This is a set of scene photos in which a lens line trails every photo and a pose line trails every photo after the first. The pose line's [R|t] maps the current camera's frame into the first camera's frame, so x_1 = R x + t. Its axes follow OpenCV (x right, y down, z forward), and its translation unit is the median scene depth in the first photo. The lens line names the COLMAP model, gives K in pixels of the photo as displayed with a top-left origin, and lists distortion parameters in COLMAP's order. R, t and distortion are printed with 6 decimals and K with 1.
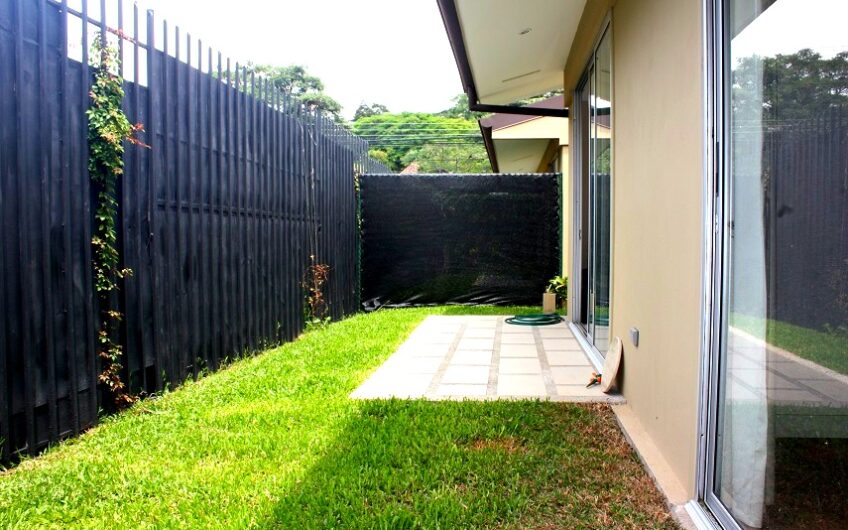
lens RADIAL K [[702.9, 0, 434.4], [0, 702.9, 265.2], [0, 0, 1]] dist [-0.166280, 0.134711]
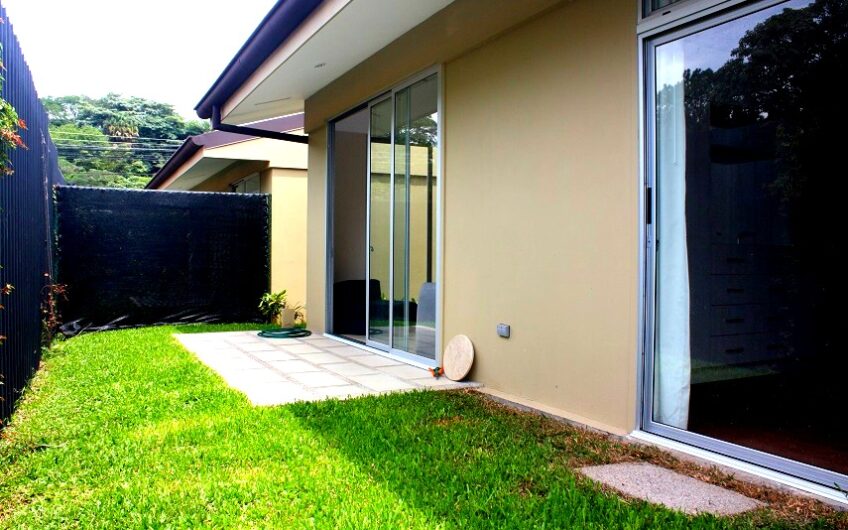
lens RADIAL K [[702.9, 0, 434.4], [0, 702.9, 265.2], [0, 0, 1]] dist [-0.166280, 0.134711]
pose [[0.838570, -0.001497, 0.544792, -0.180007], [0.018061, 0.999523, -0.025053, 0.004696], [-0.544494, 0.030848, 0.838197, -0.003219]]
